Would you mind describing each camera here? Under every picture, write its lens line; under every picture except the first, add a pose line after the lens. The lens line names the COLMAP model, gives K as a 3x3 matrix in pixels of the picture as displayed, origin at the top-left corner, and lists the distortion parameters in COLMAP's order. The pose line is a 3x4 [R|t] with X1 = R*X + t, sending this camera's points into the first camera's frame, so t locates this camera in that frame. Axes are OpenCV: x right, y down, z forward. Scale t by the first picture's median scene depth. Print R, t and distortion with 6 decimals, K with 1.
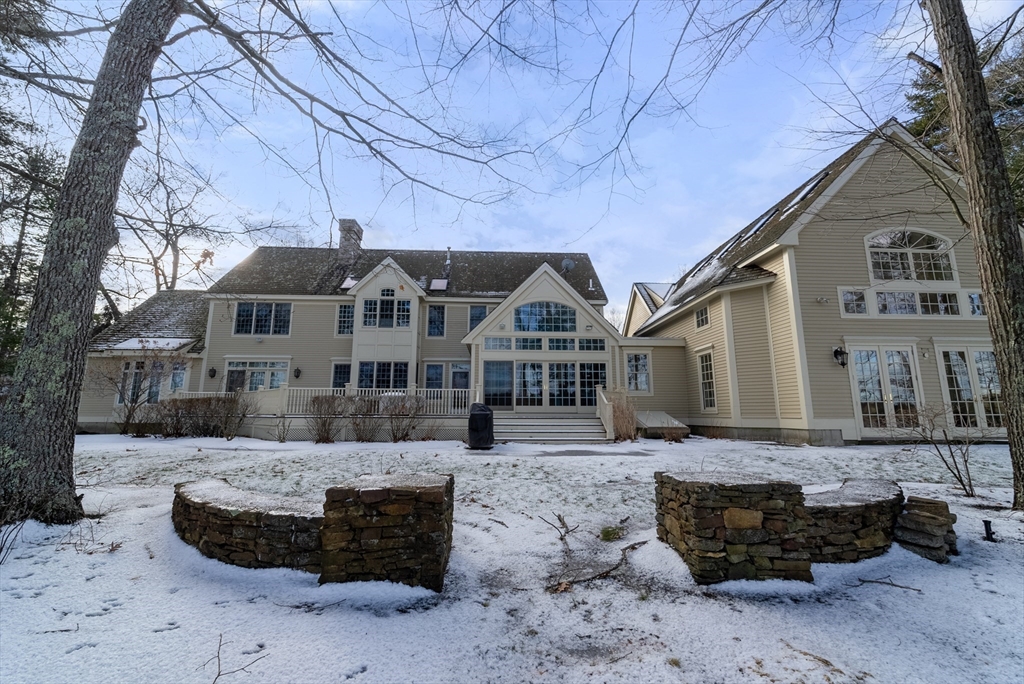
lens RADIAL K [[416.7, 0, 512.0], [0, 416.7, 342.0], [0, 0, 1]] dist [-0.001627, -0.000133]
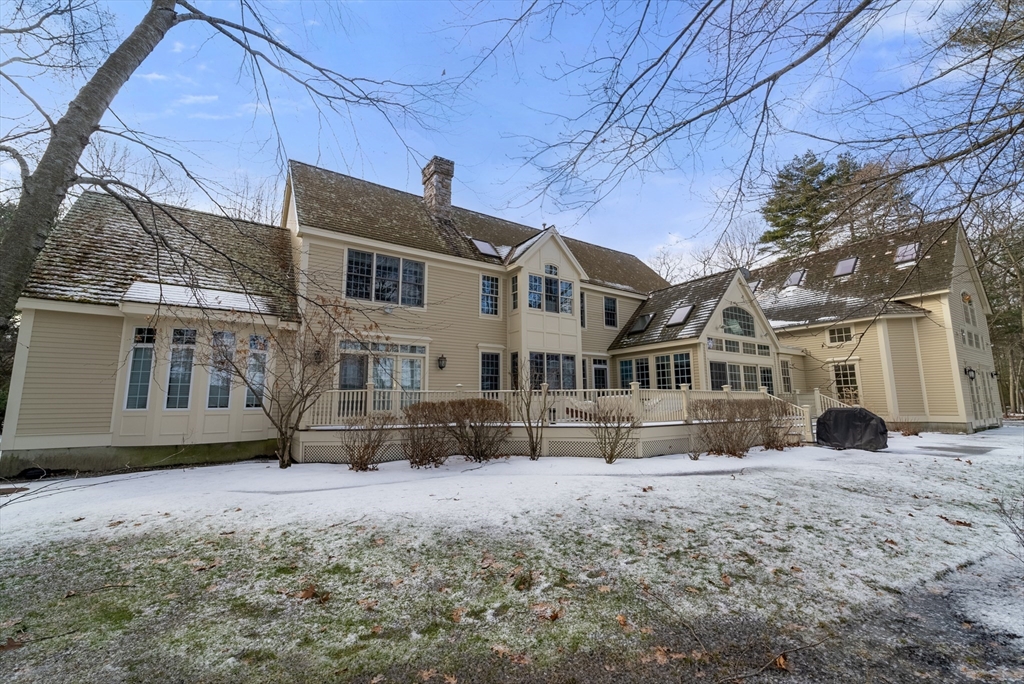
lens RADIAL K [[416.7, 0, 512.0], [0, 416.7, 342.0], [0, 0, 1]] dist [-0.001627, -0.000133]
pose [[0.859976, 0.066171, 0.506027, -0.912871], [-0.080596, 0.996725, 0.006633, 0.029578], [-0.503931, -0.046488, 0.862492, 0.374289]]
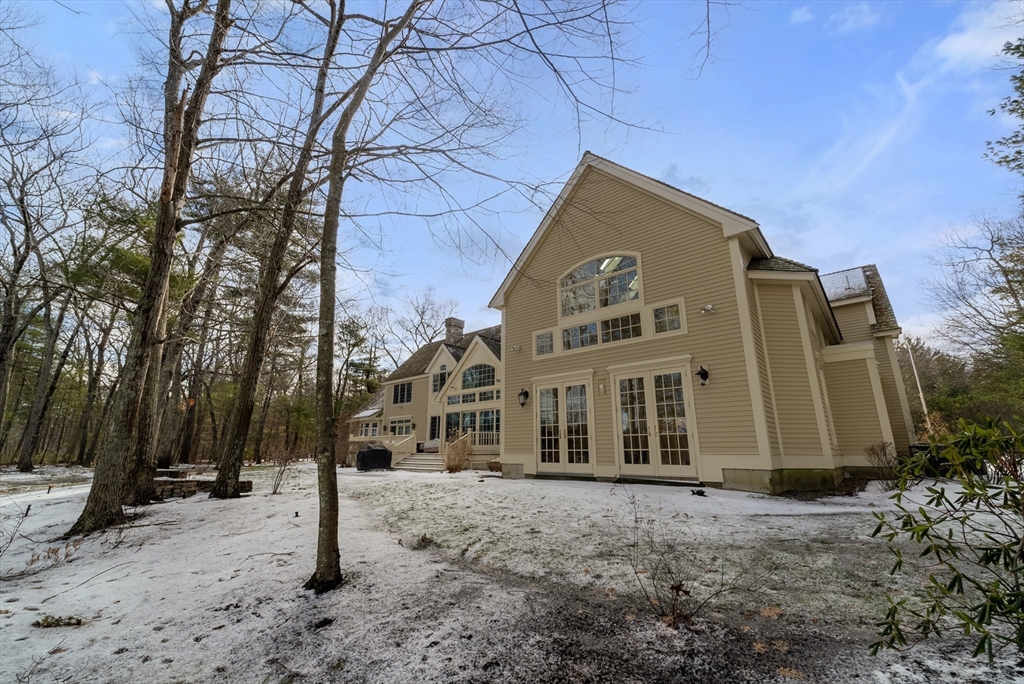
lens RADIAL K [[416.7, 0, 512.0], [0, 416.7, 342.0], [0, 0, 1]] dist [-0.001627, -0.000133]
pose [[0.714820, -0.181868, -0.675245, 1.044842], [0.122412, 0.983223, -0.135231, 0.024273], [0.688511, 0.014008, 0.725091, 0.114120]]
